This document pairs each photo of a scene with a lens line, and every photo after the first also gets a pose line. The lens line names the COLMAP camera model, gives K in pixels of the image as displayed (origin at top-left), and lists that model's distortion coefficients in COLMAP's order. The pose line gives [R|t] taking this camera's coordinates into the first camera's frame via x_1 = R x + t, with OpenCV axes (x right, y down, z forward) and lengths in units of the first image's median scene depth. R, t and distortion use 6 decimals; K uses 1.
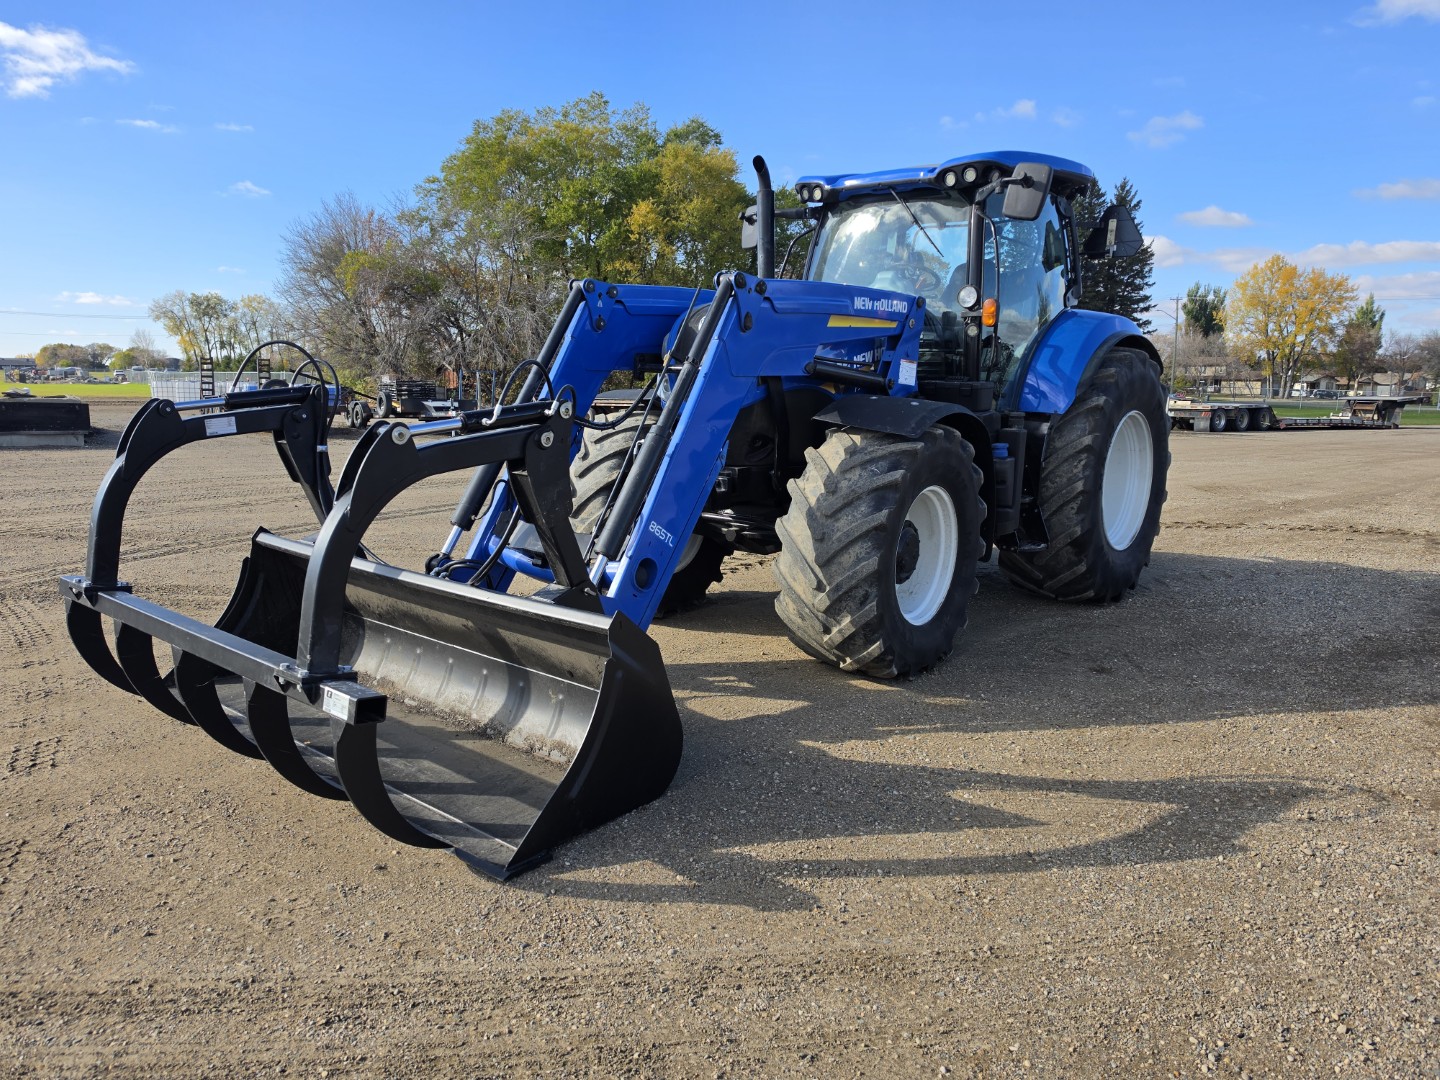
lens RADIAL K [[985.8, 0, 720.0], [0, 985.8, 540.0], [0, 0, 1]] dist [0.061735, -0.054531]
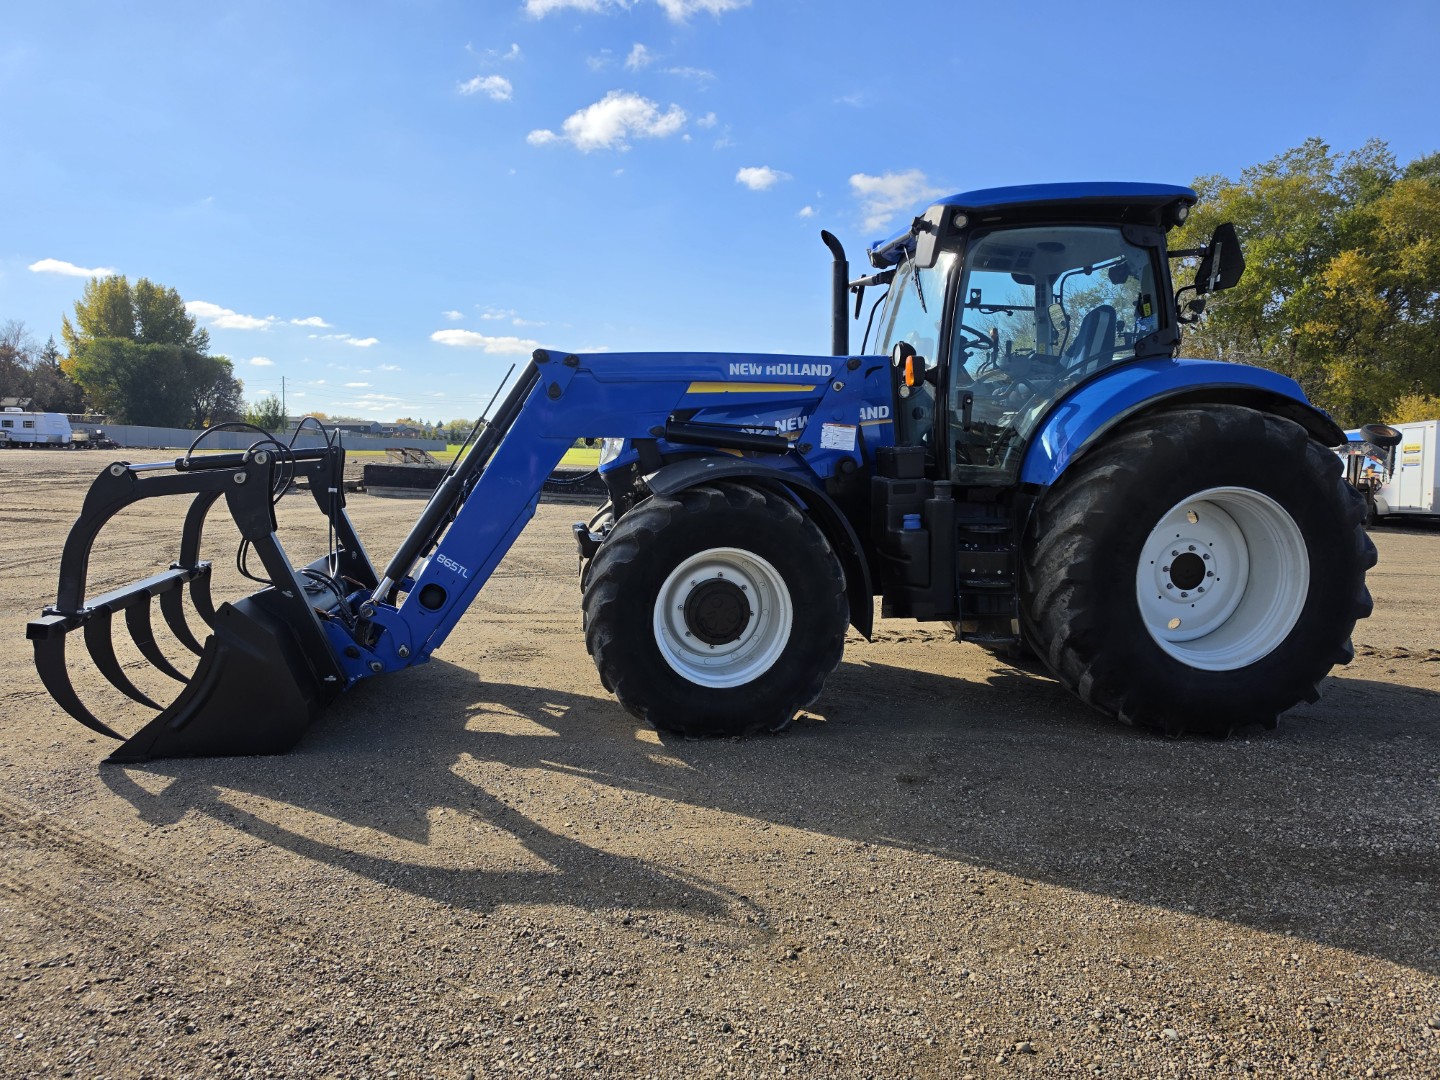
lens RADIAL K [[985.8, 0, 720.0], [0, 985.8, 540.0], [0, 0, 1]] dist [0.061735, -0.054531]
pose [[0.751745, 0.059023, -0.656808, 0.685119], [-0.111793, 0.992977, -0.038720, -0.018707], [0.649910, 0.102534, 0.753063, 0.199560]]
